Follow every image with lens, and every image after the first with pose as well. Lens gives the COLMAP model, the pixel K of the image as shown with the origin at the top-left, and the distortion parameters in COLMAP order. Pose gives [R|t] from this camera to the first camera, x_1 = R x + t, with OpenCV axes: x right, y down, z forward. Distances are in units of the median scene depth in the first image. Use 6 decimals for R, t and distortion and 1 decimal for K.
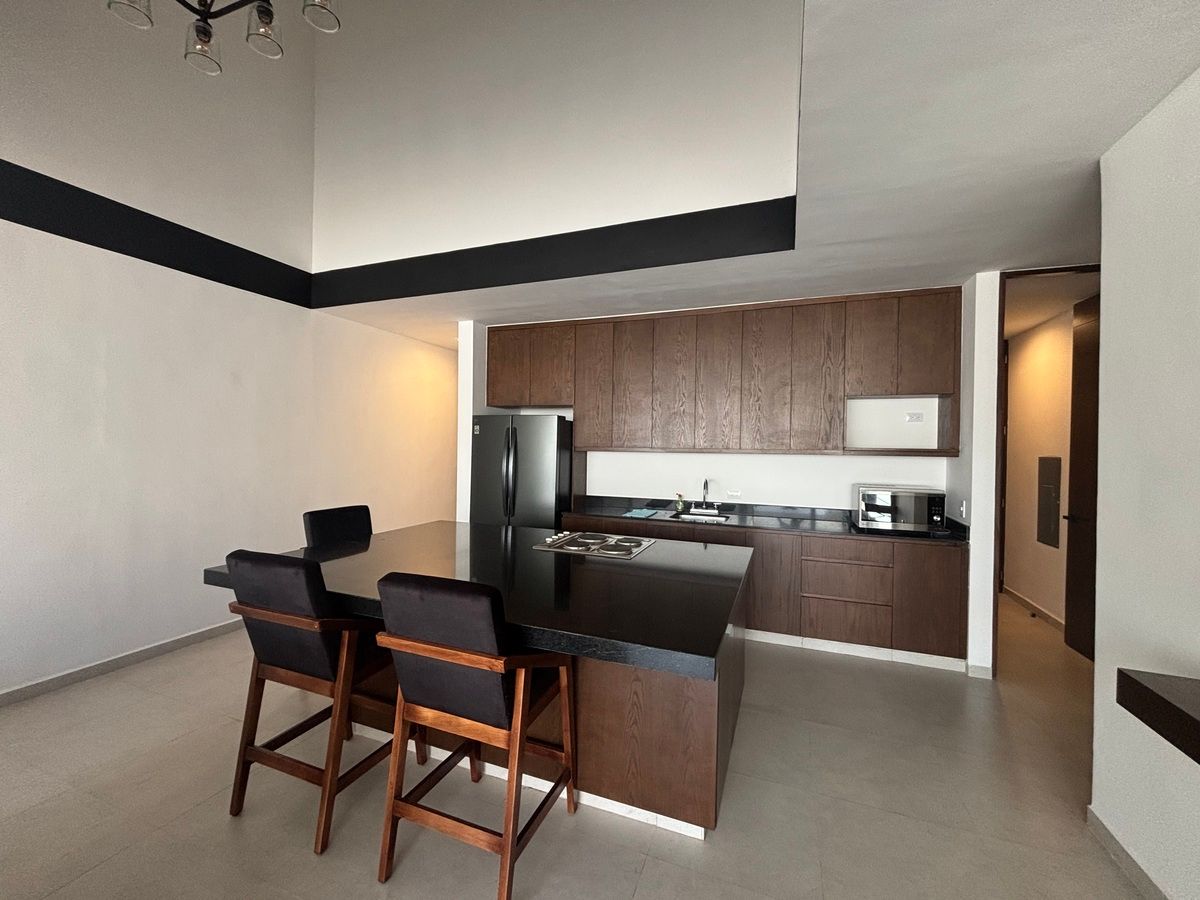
lens RADIAL K [[475.0, 0, 600.0], [0, 475.0, 450.0], [0, 0, 1]] dist [-0.000259, -0.000034]
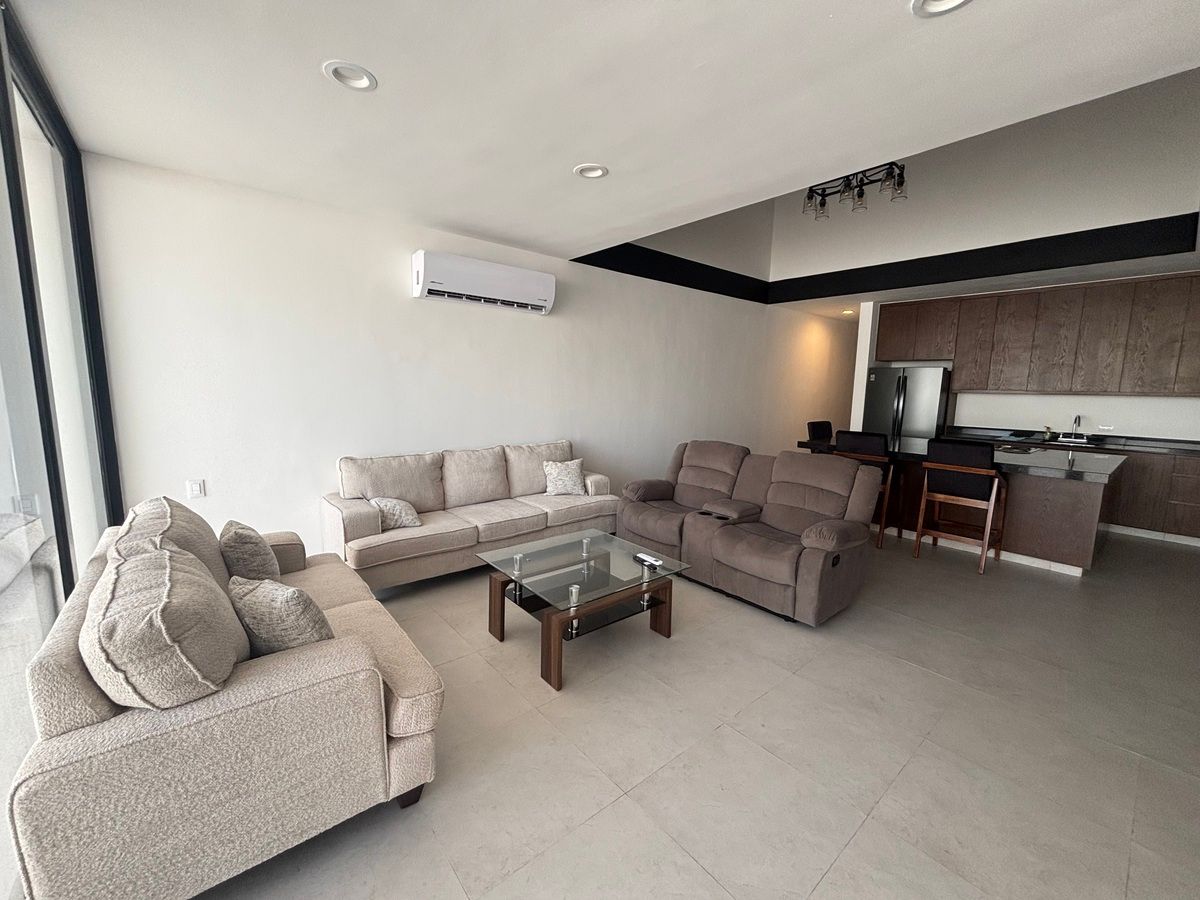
lens RADIAL K [[483.5, 0, 600.0], [0, 483.5, 450.0], [0, 0, 1]] dist [-0.000107, -0.000081]
pose [[0.876158, 0.065978, -0.477486, -0.286496], [-0.011150, 0.993097, 0.116764, 0.015680], [0.481894, -0.096980, 0.870846, -0.796313]]
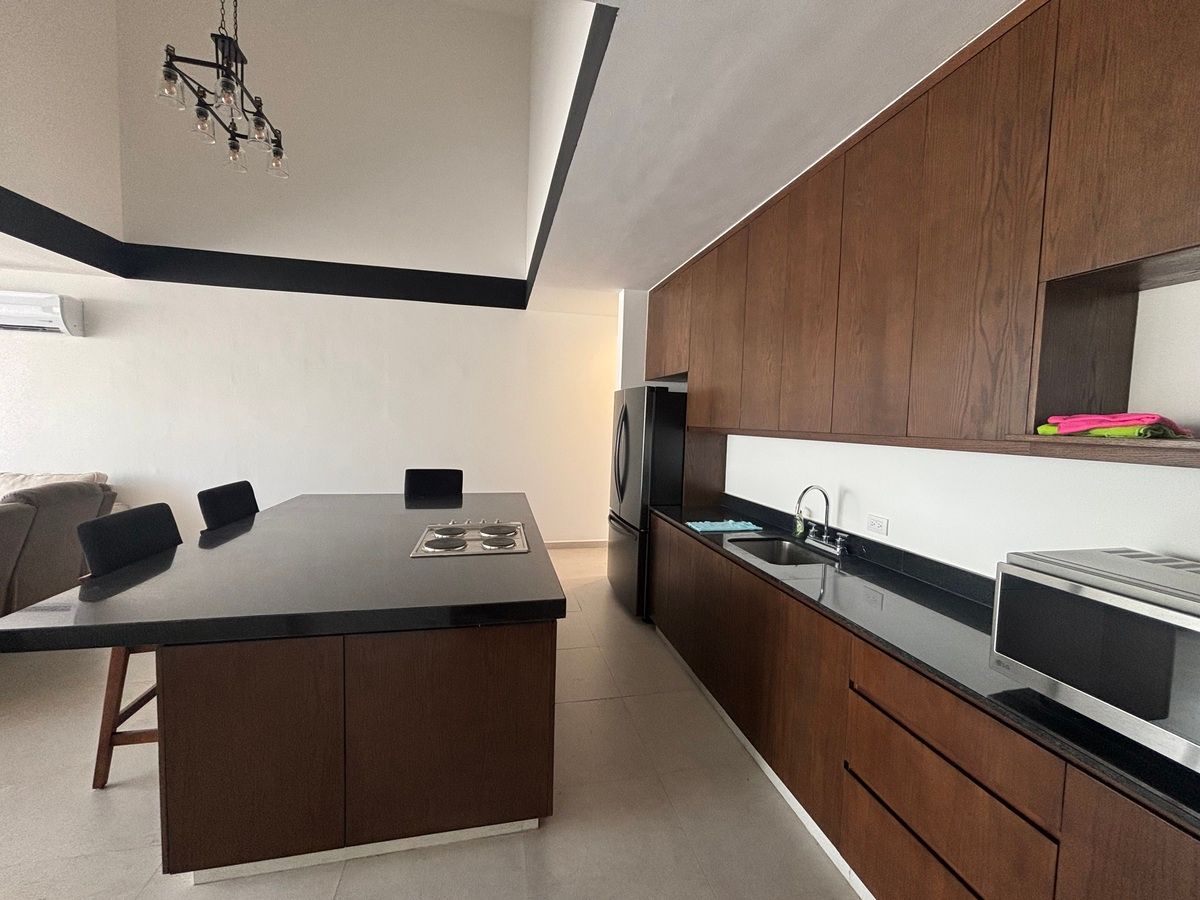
lens RADIAL K [[483.3, 0, 600.0], [0, 483.3, 450.0], [0, 0, 1]] dist [0.002189, -0.000198]
pose [[0.558661, 0.055979, -0.827505, 0.550430], [-0.028502, 0.998426, 0.048300, -0.001572], [0.828906, -0.003398, 0.559377, 0.472324]]
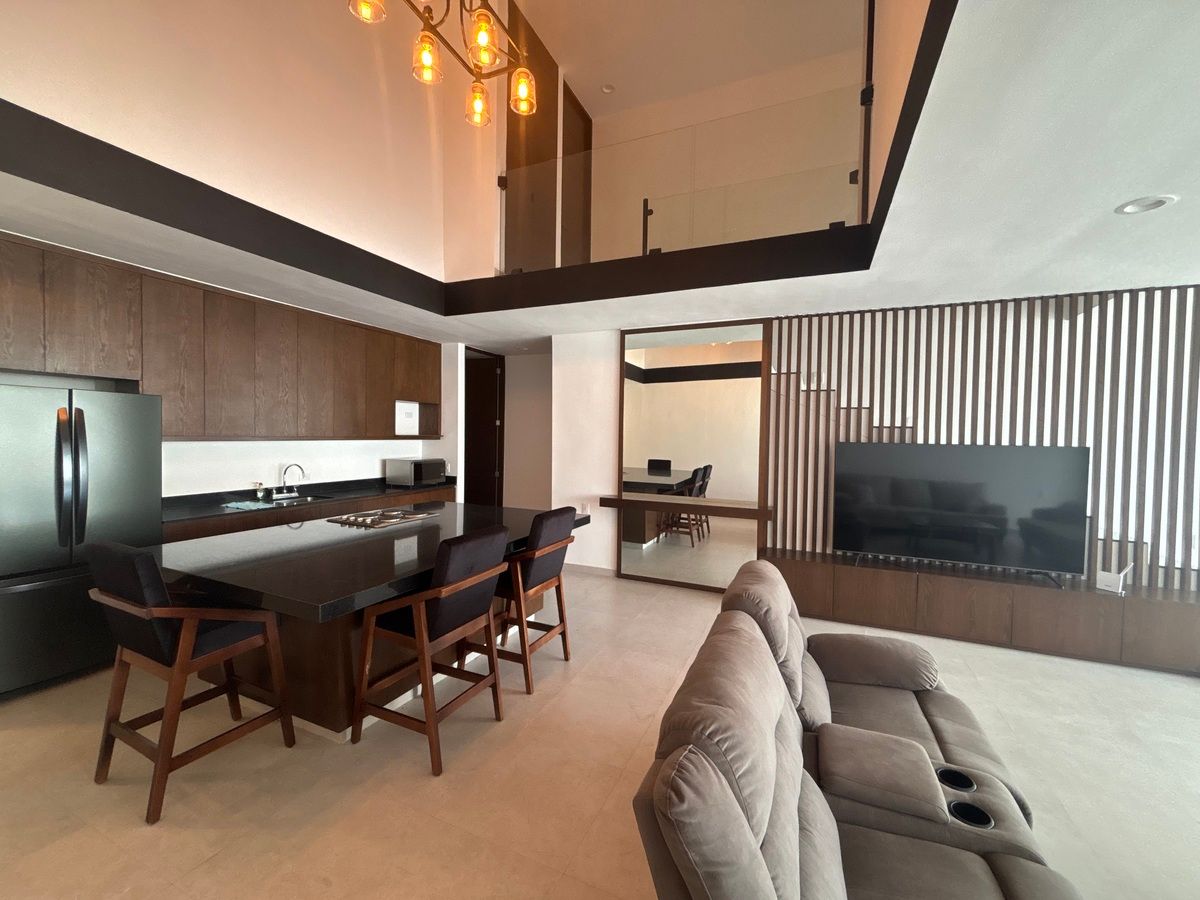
lens RADIAL K [[483.5, 0, 600.0], [0, 483.5, 450.0], [0, 0, 1]] dist [-0.000107, -0.000081]
pose [[0.050136, -0.045028, 0.997727, -0.838328], [-0.005467, 0.998956, 0.045359, -0.025540], [-0.998727, -0.007728, 0.049837, 0.251123]]
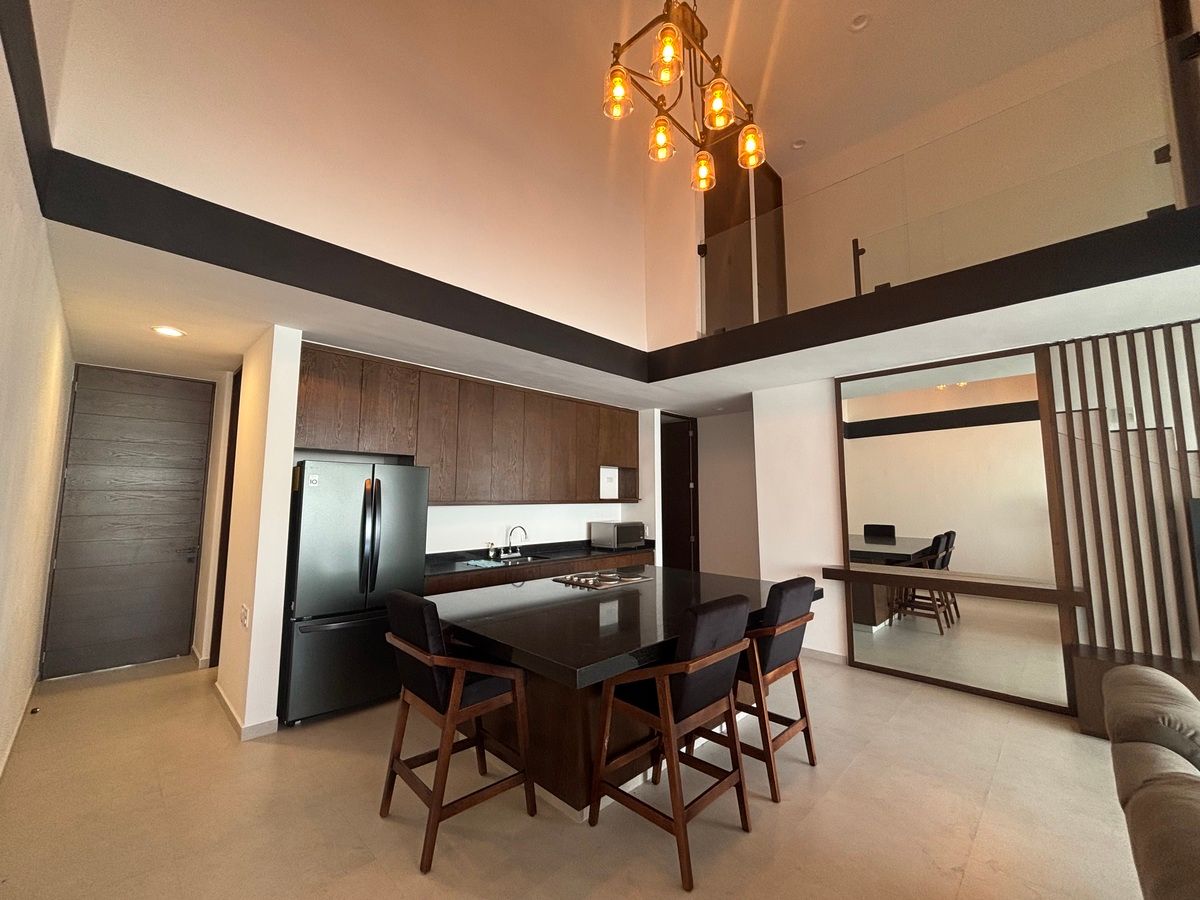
lens RADIAL K [[483.3, 0, 600.0], [0, 483.3, 450.0], [0, 0, 1]] dist [0.002189, -0.000198]
pose [[0.397063, 0.077228, 0.914536, -0.818597], [0.013443, 0.995857, -0.089931, -0.018691], [-0.917693, 0.048002, 0.394380, 0.325042]]
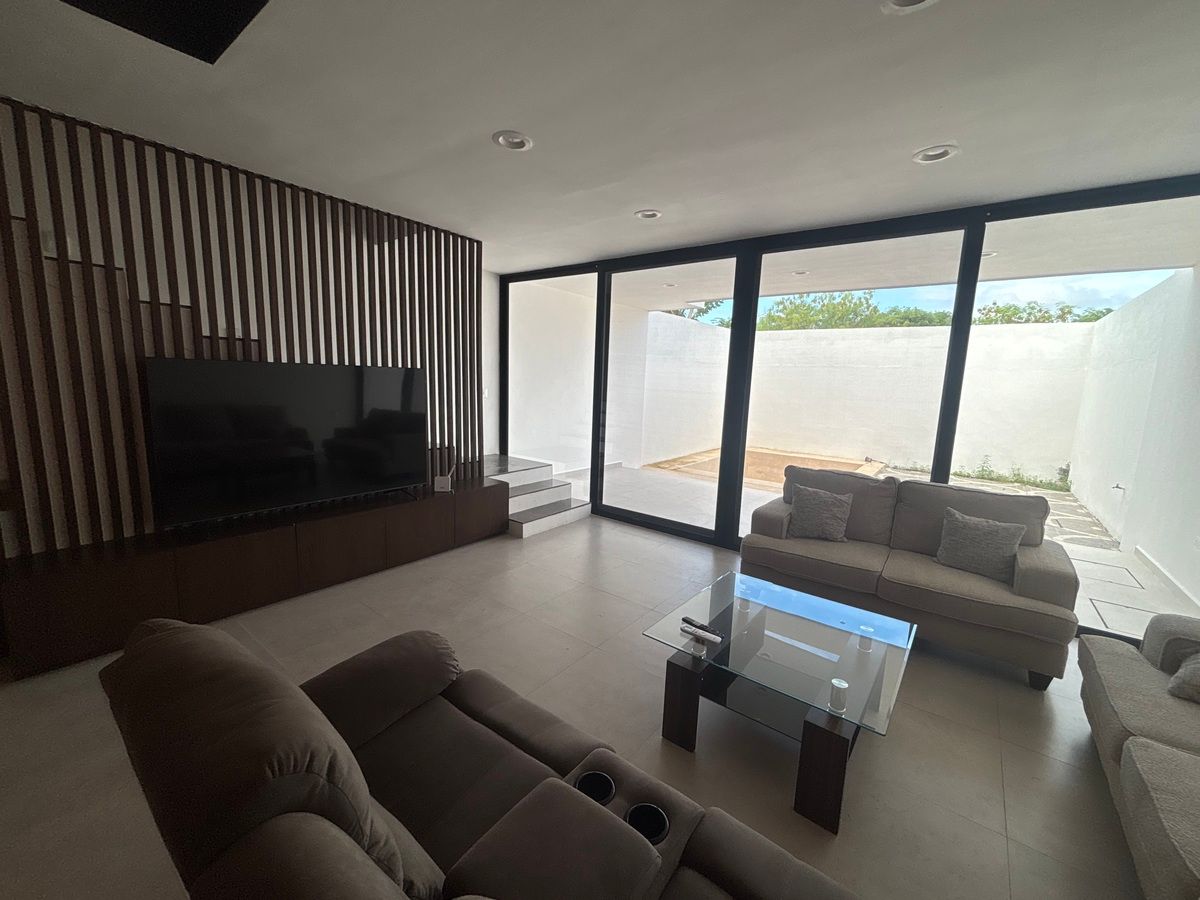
lens RADIAL K [[483.5, 0, 600.0], [0, 483.5, 450.0], [0, 0, 1]] dist [-0.000107, -0.000081]
pose [[-0.955870, -0.092818, 0.278741, -0.554019], [-0.047858, 0.985302, 0.163978, -0.011005], [-0.289864, 0.143401, -0.946264, 0.244530]]
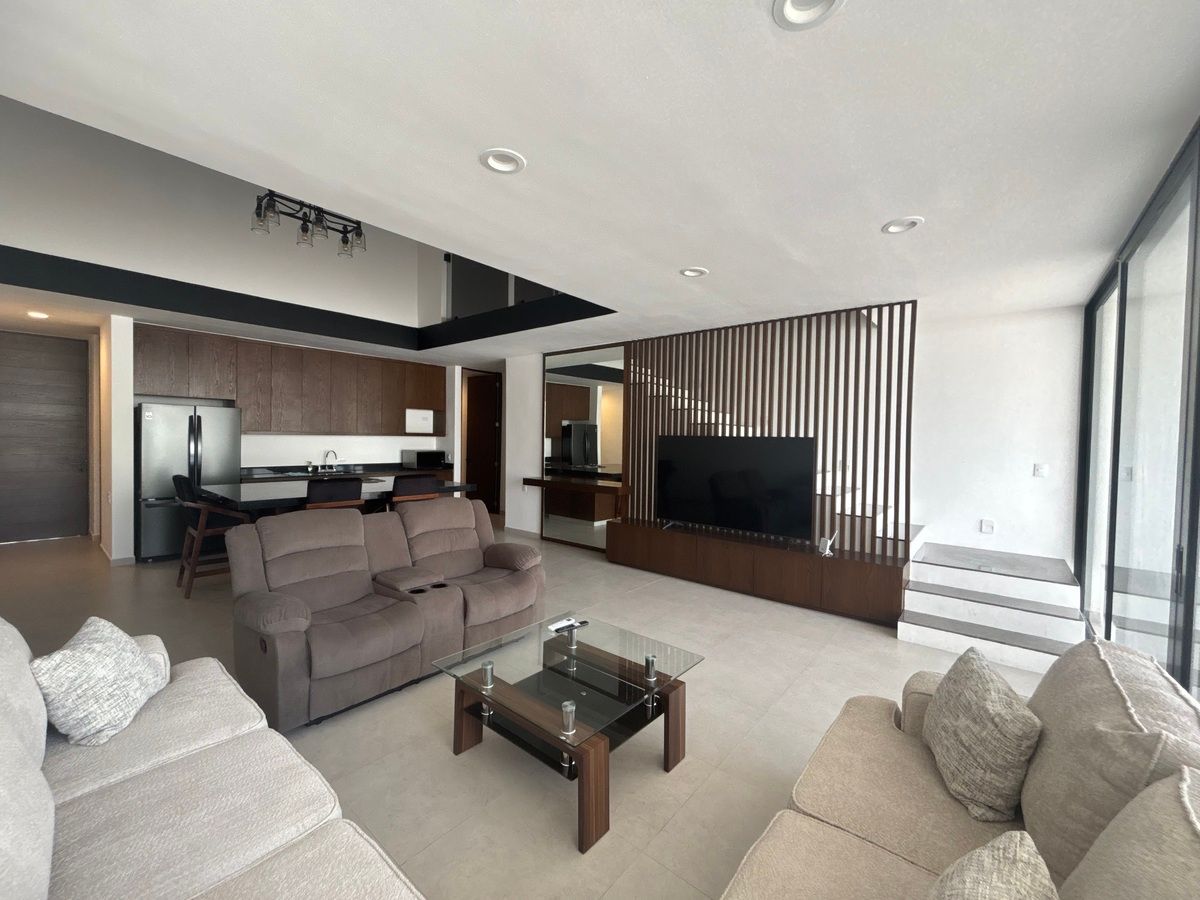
lens RADIAL K [[483.8, 0, 600.0], [0, 483.8, 450.0], [0, 0, 1]] dist [-0.001936, 0.000298]
pose [[0.321203, -0.031542, 0.946485, -1.090674], [-0.003551, 0.999398, 0.034511, -0.004184], [-0.947004, -0.014446, 0.320897, -0.447796]]
